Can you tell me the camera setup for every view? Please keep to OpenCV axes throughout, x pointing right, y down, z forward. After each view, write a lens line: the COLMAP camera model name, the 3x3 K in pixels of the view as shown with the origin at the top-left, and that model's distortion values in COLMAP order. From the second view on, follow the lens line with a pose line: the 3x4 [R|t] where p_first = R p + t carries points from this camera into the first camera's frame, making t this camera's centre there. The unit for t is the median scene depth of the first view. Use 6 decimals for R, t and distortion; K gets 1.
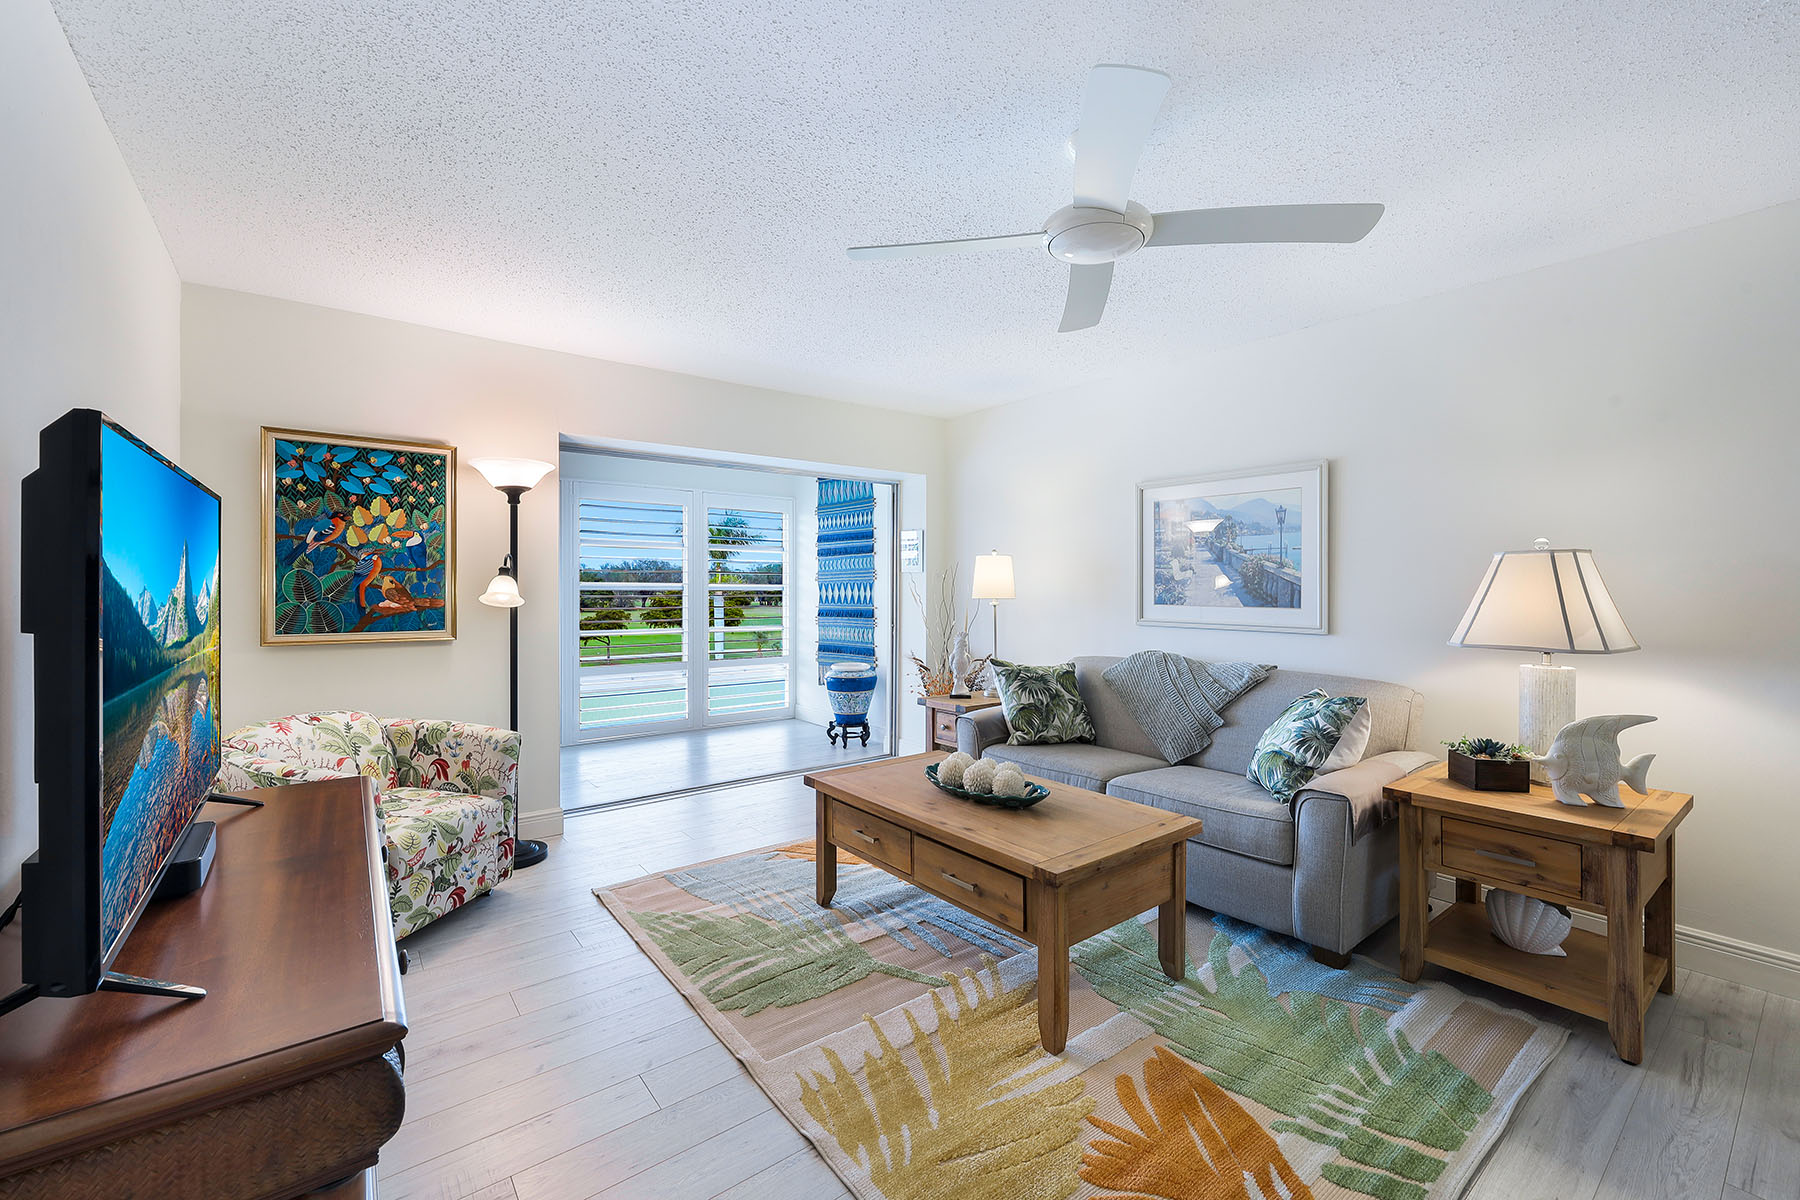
lens RADIAL K [[742.4, 0, 888.0], [0, 742.4, 585.4], [0, 0, 1]] dist [0.000673, 0.000406]
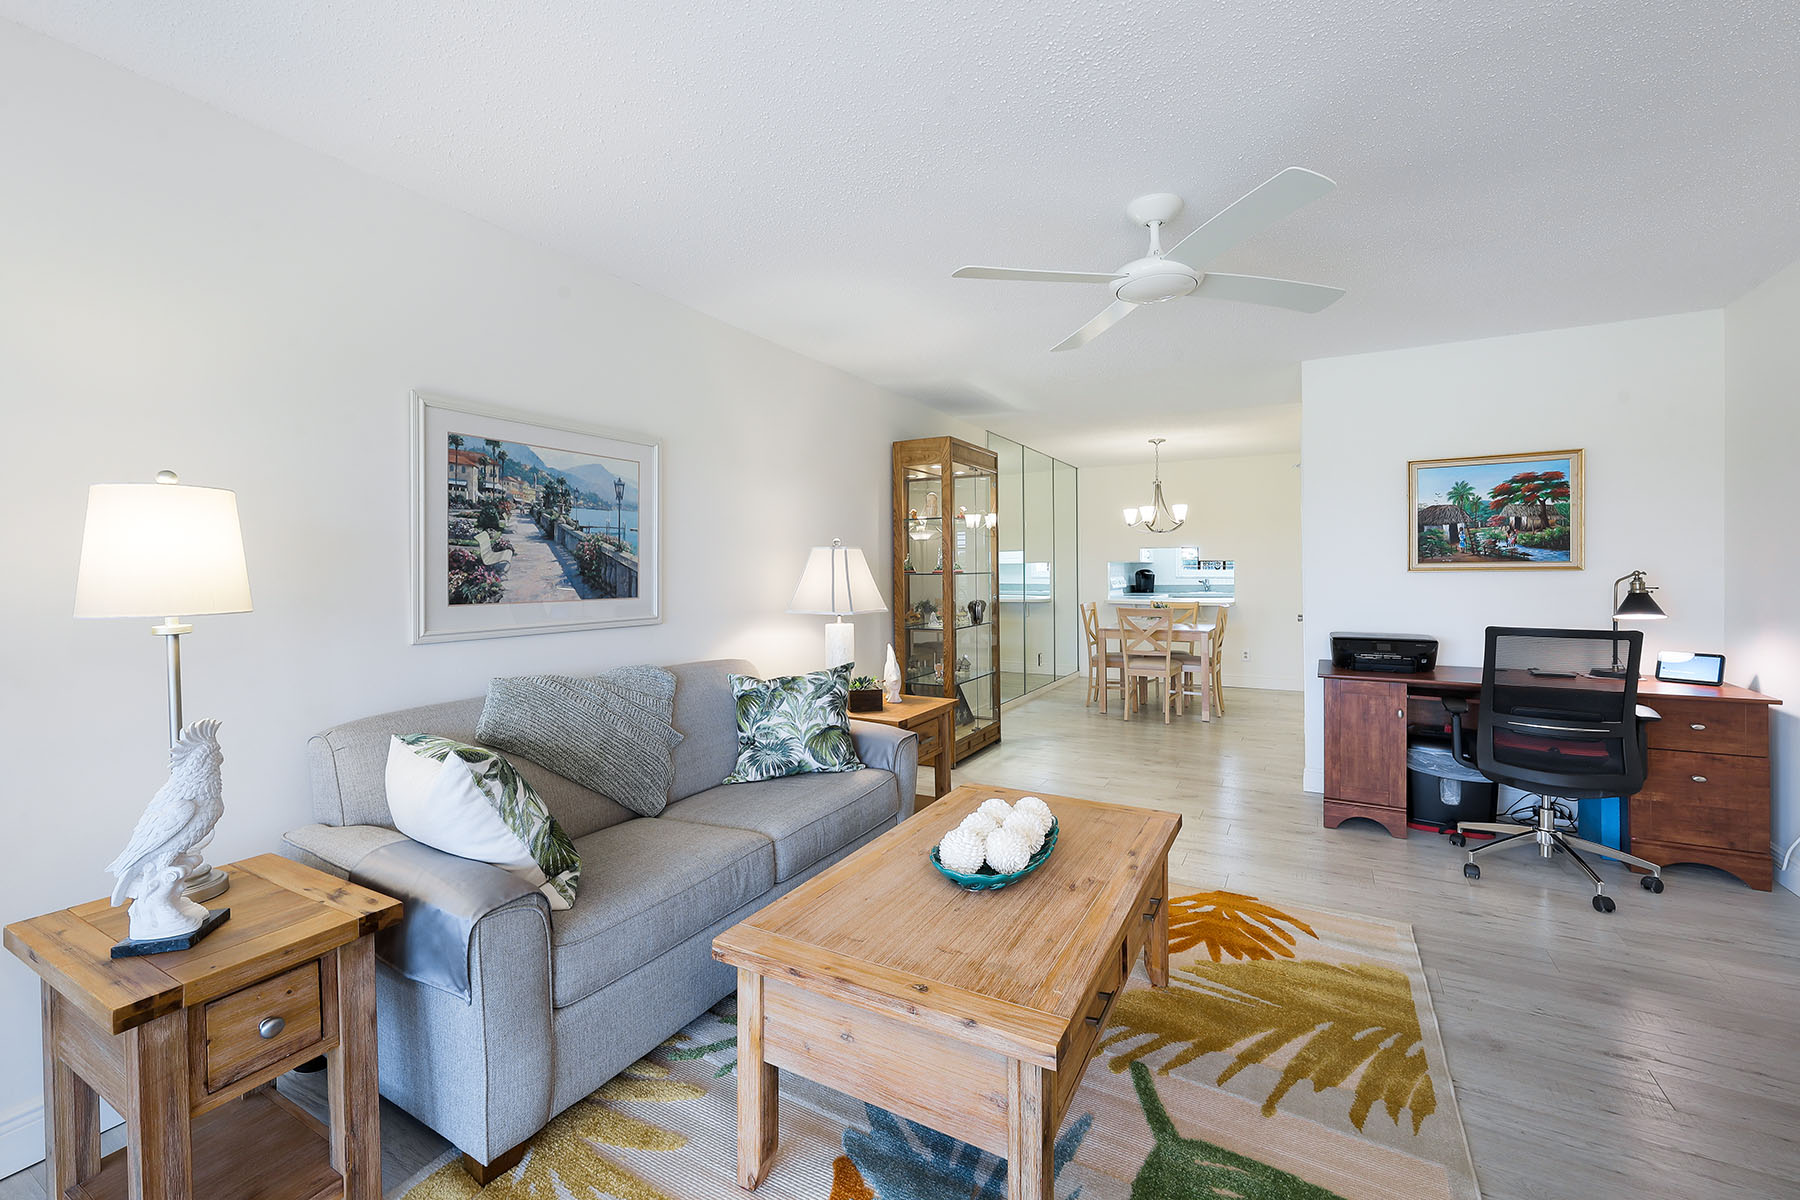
lens RADIAL K [[746.4, 0, 882.4], [0, 746.4, 570.5], [0, 0, 1]] dist [-0.000866, 0.000131]
pose [[-0.386992, 0.003853, 0.922075, -0.407419], [0.009466, 0.999955, -0.000206, 0.001684], [-0.922035, 0.008649, -0.387011, 1.135691]]
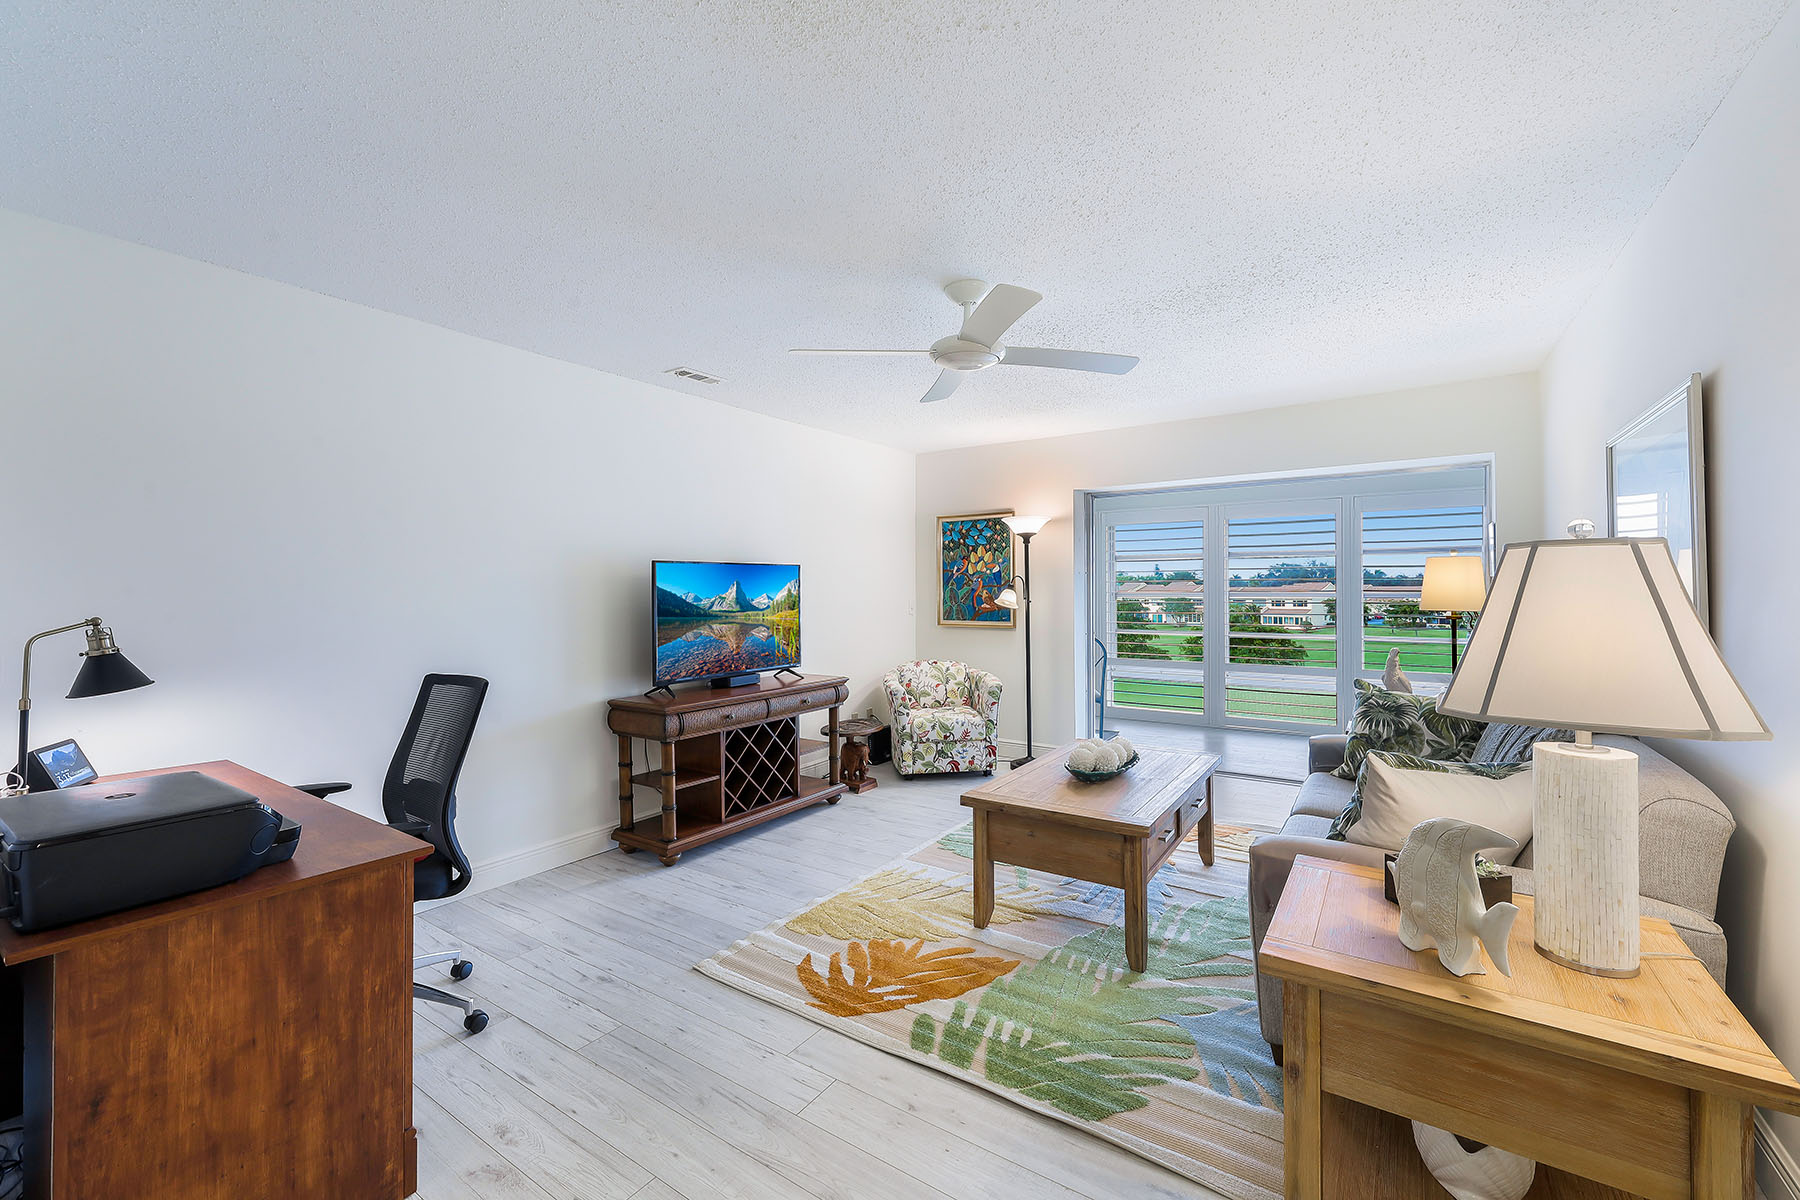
lens RADIAL K [[726.0, 0, 890.9], [0, 726.0, 585.4], [0, 0, 1]] dist [0.000131, 0.000512]
pose [[0.309625, -0.011048, -0.950795, 0.935072], [0.006018, 0.999935, -0.009659, -0.008175], [0.950840, -0.002732, 0.309671, 0.255388]]
